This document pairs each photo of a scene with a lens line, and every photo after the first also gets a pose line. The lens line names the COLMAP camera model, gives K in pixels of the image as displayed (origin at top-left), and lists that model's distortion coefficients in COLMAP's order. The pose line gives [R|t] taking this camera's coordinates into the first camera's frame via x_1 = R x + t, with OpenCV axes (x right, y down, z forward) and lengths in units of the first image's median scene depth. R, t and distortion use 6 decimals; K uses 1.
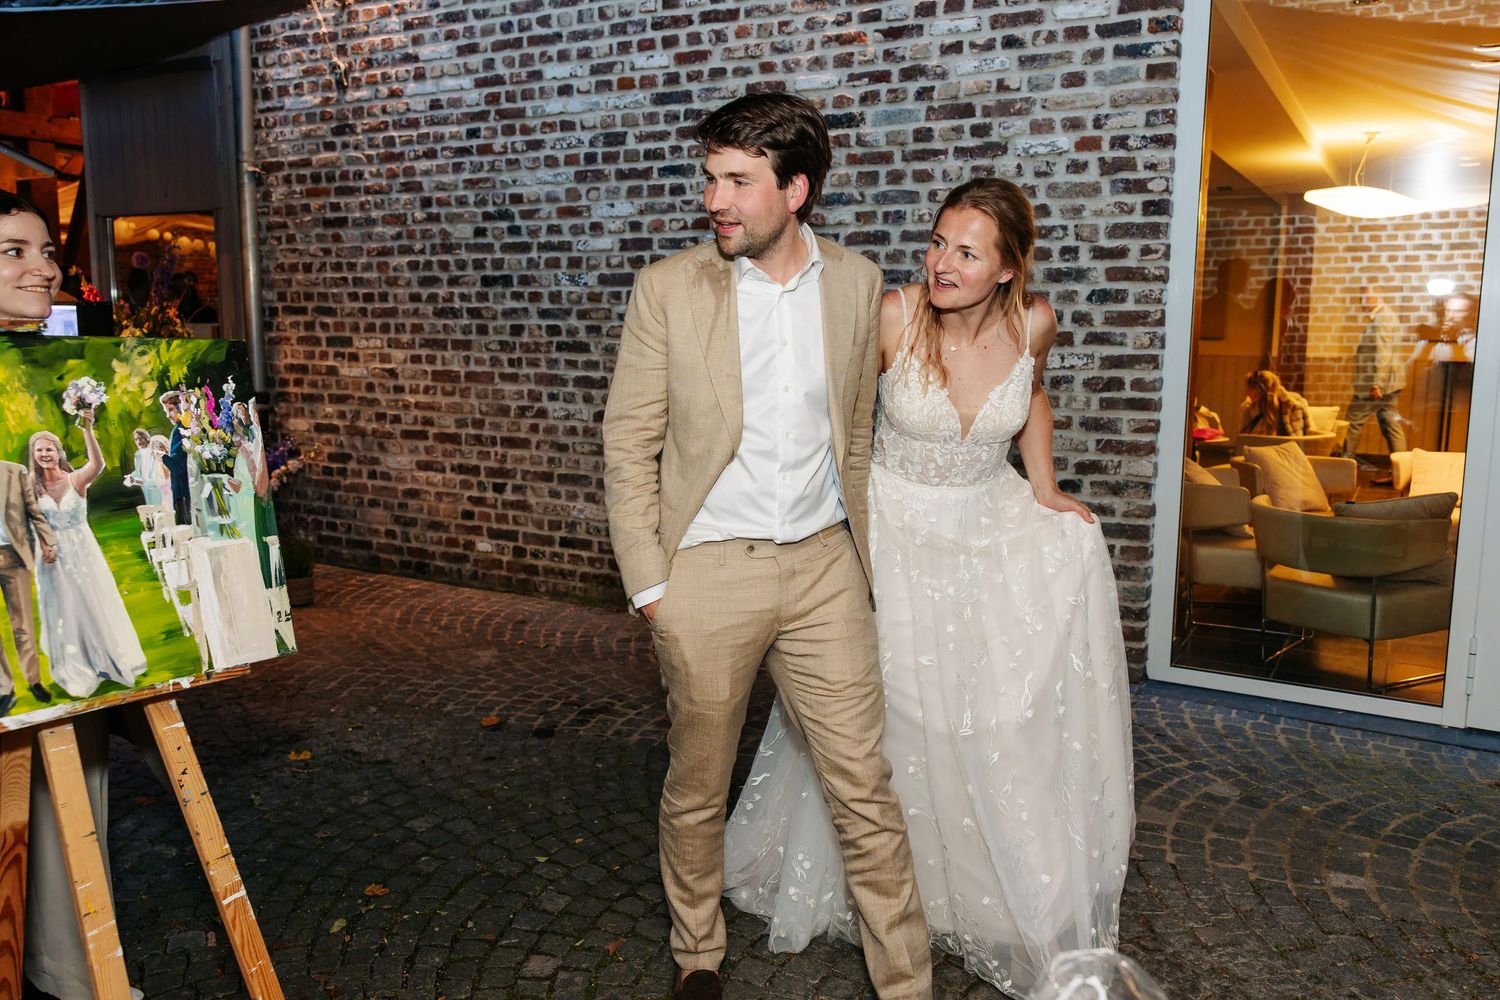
lens RADIAL K [[1170.0, 0, 756.8], [0, 1170.0, 480.4], [0, 0, 1]] dist [0.008453, -0.000644]
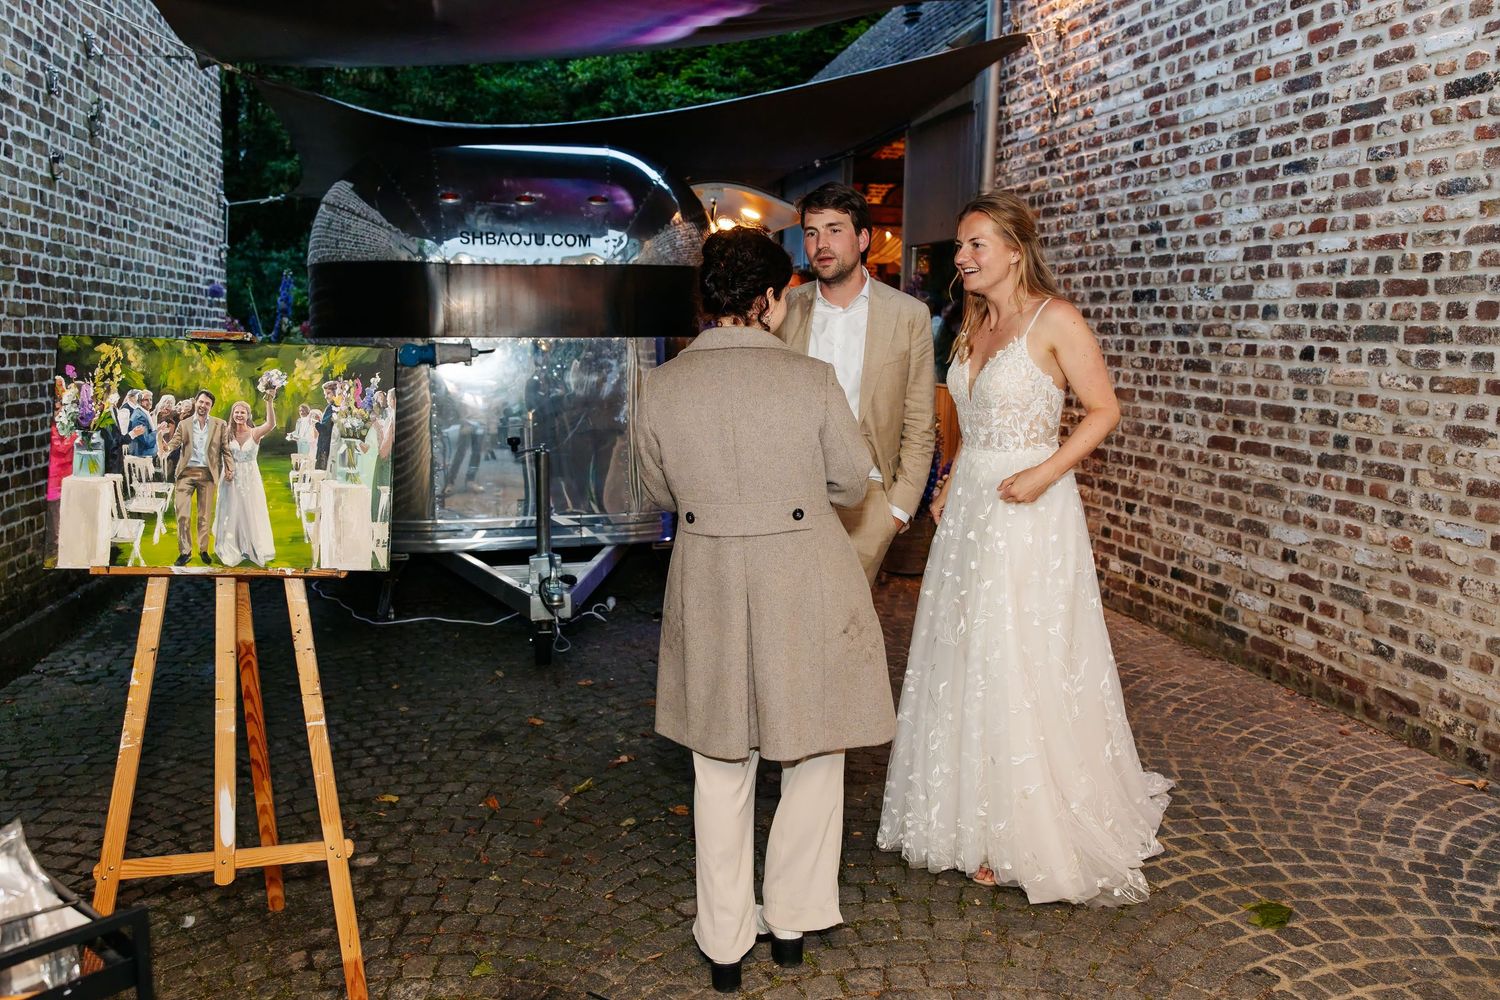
lens RADIAL K [[1170.0, 0, 756.8], [0, 1170.0, 480.4], [0, 0, 1]] dist [0.008453, -0.000644]
pose [[0.675184, 0.100716, -0.730741, 0.307789], [-0.109040, 0.993379, 0.036165, -0.019893], [0.729546, 0.055262, 0.681696, 0.119986]]
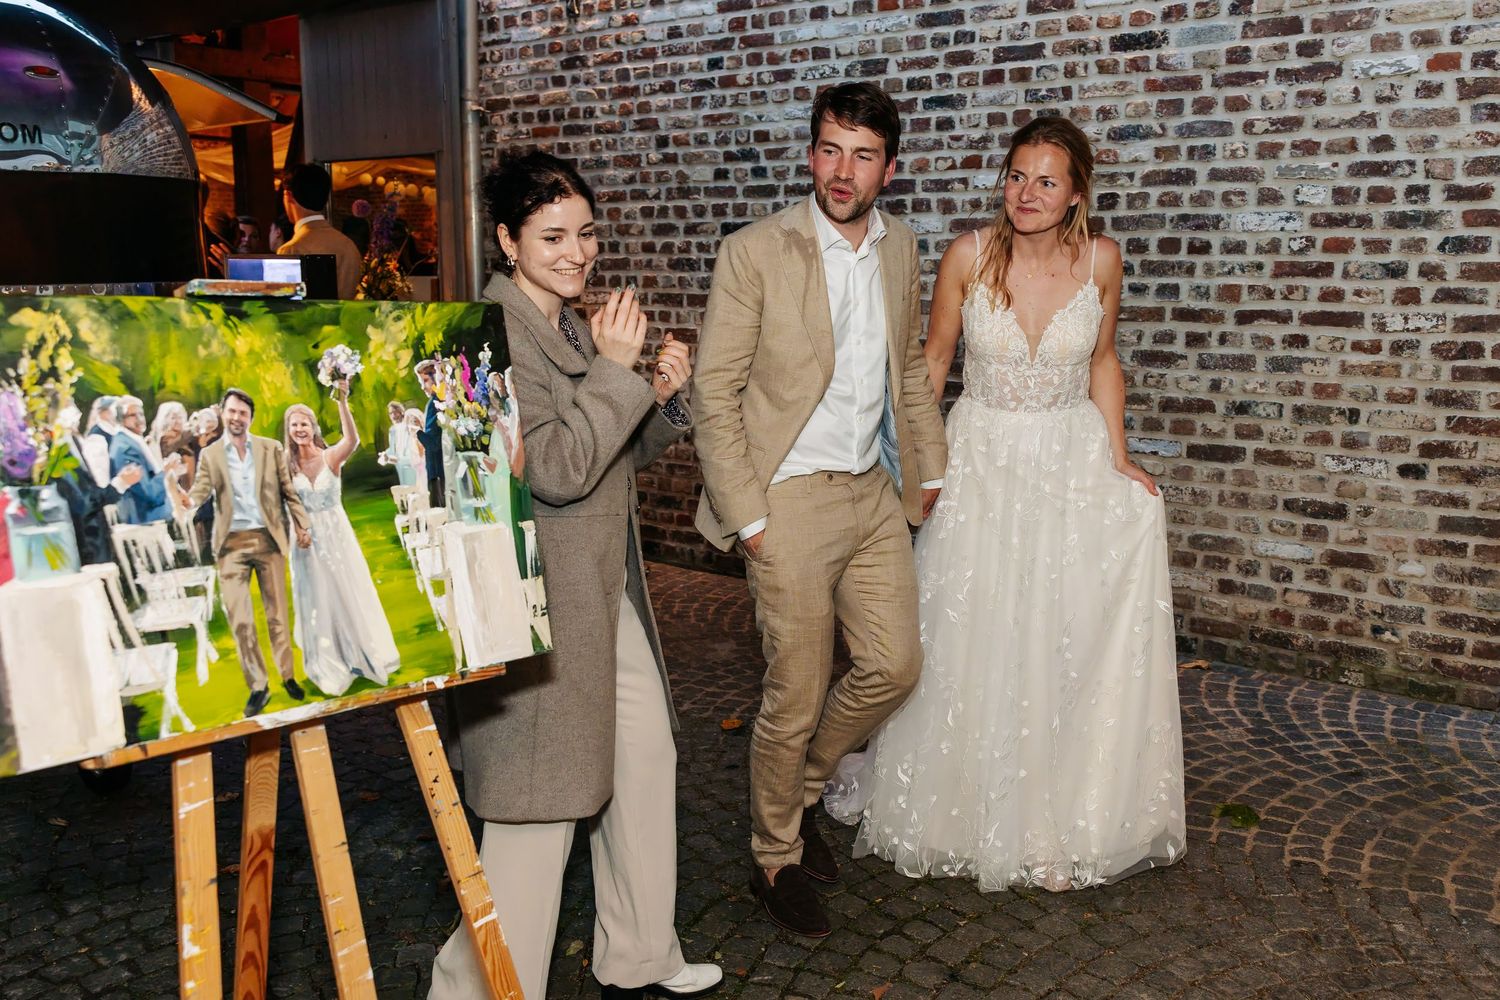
lens RADIAL K [[1327.2, 0, 847.0], [0, 1327.2, 459.2], [0, 0, 1]] dist [0.004592, 0.006243]
pose [[0.992506, 0.016221, -0.121112, -0.015751], [-0.015479, 0.999855, 0.007061, -0.003678], [0.121209, -0.005133, 0.992614, 0.005541]]
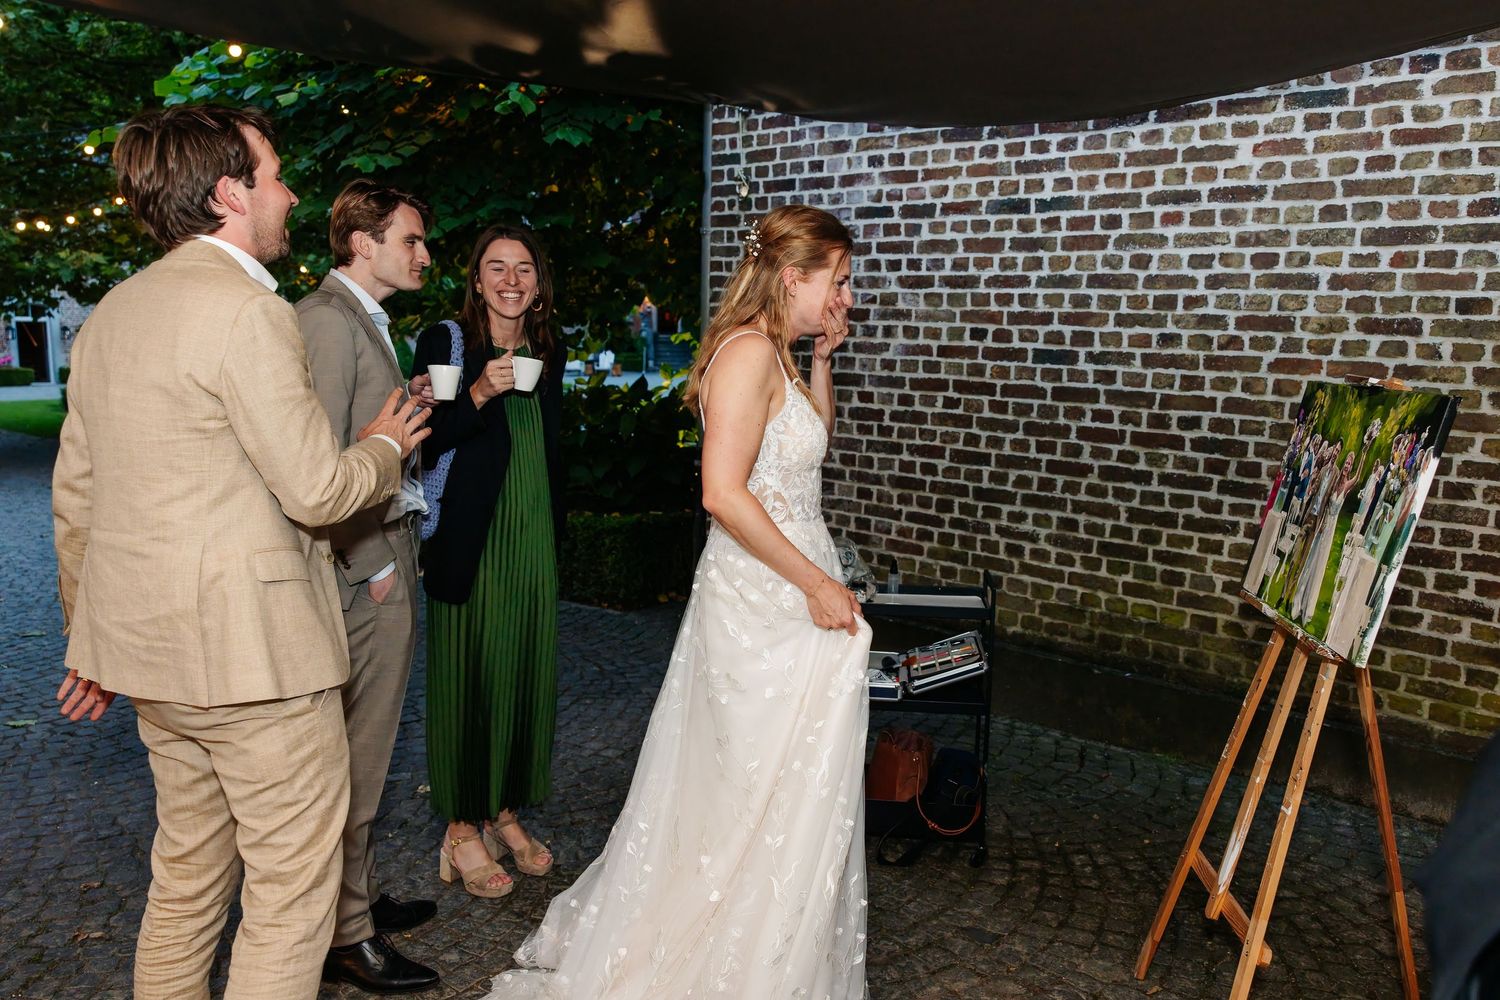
lens RADIAL K [[1170.0, 0, 756.8], [0, 1170.0, 480.4], [0, 0, 1]] dist [0.008453, -0.000644]
pose [[-0.891409, 0.008139, -0.453127, 0.213590], [-0.098323, 0.972551, 0.210895, -0.070486], [0.442406, 0.232546, -0.866140, 0.563337]]
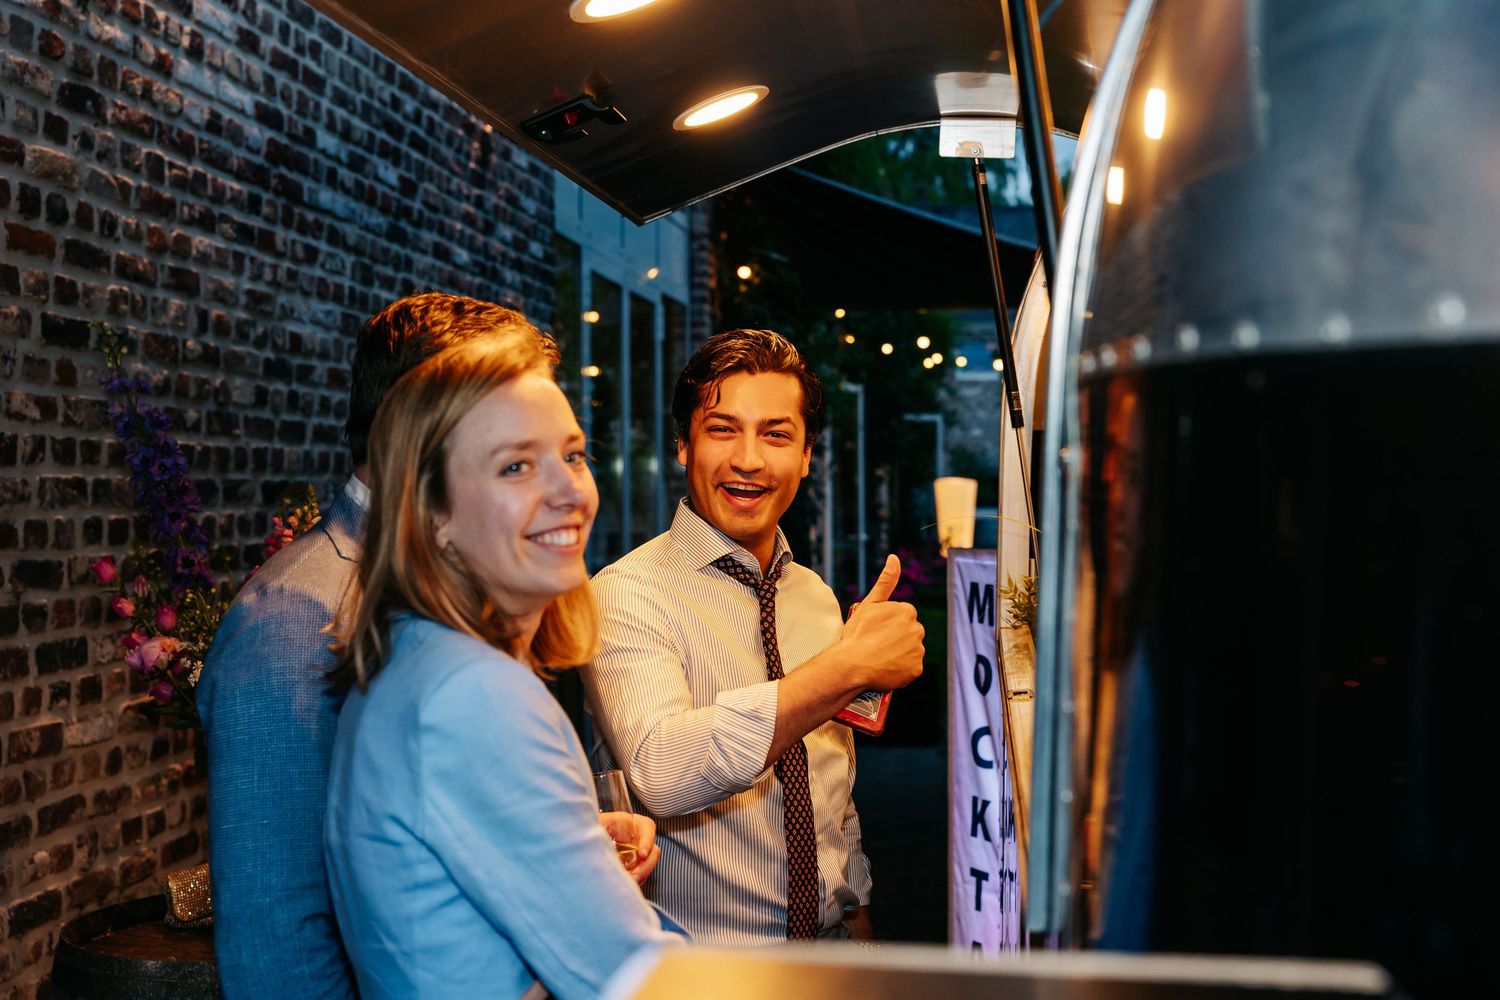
lens RADIAL K [[2011.2, 0, 750.0], [0, 2011.2, 500.0], [0, 0, 1]] dist [0.001534, 0.000038]
pose [[-0.385452, -0.008763, 0.922686, -1.201924], [0.131225, 0.989271, 0.064215, -0.211667], [-0.913349, 0.145832, -0.380167, 1.232181]]
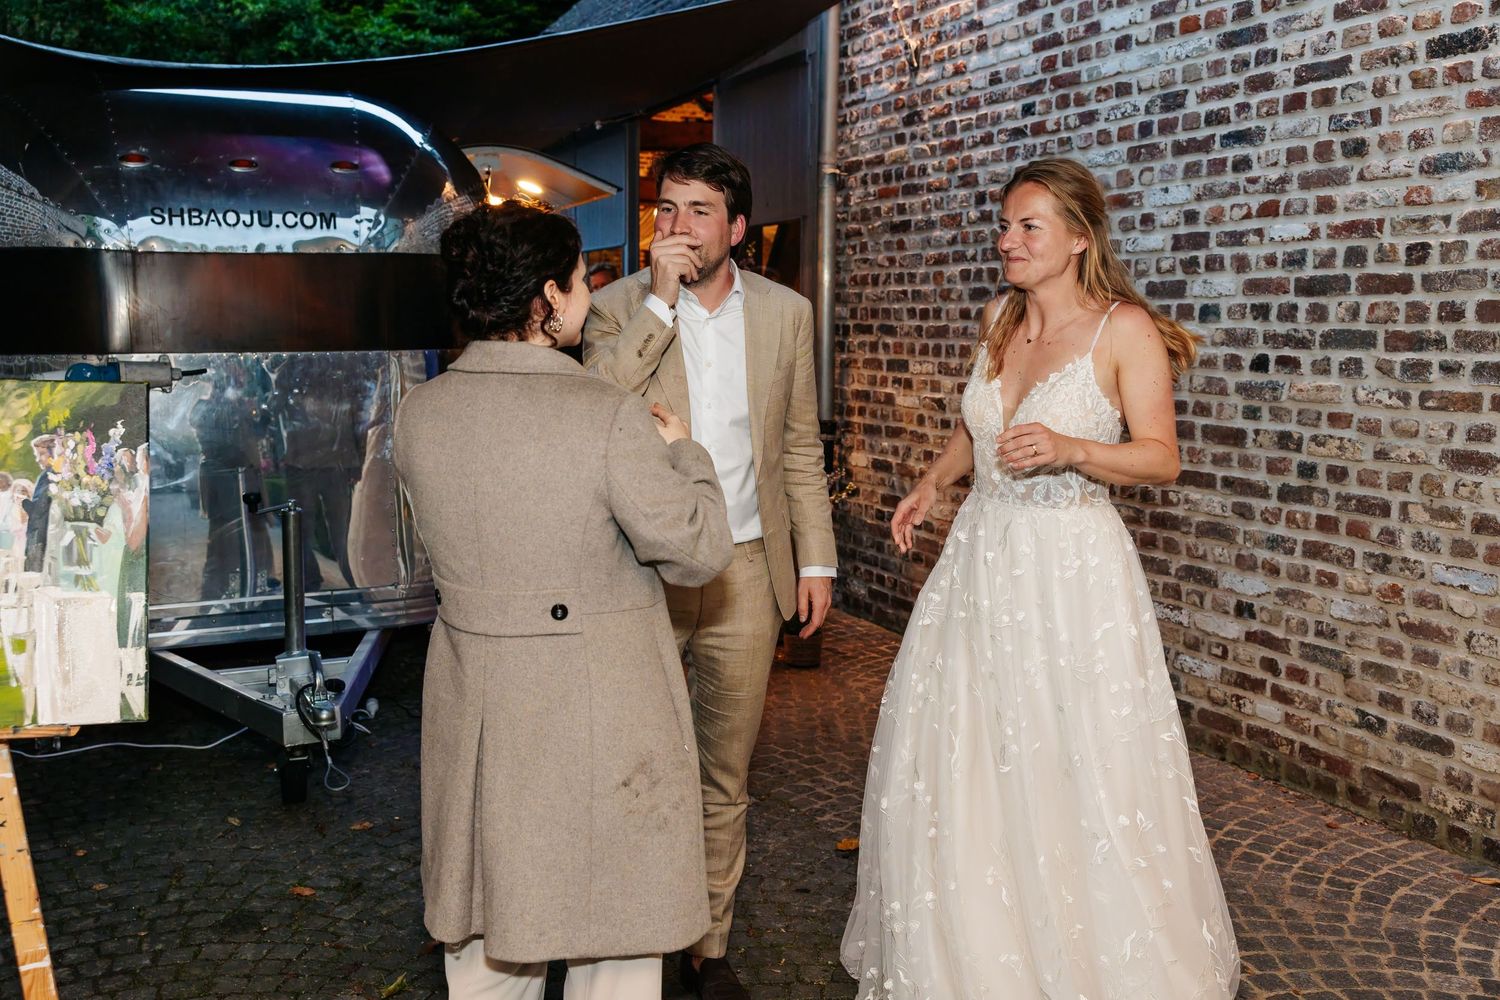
lens RADIAL K [[1428.0, 0, 749.3], [0, 1428.0, 487.4], [0, 0, 1]] dist [0.015349, 0.003584]
pose [[0.801596, 0.066055, -0.594206, 0.216828], [-0.081869, 0.996643, 0.000348, -0.025426], [0.592234, 0.048368, 0.804313, 0.121149]]
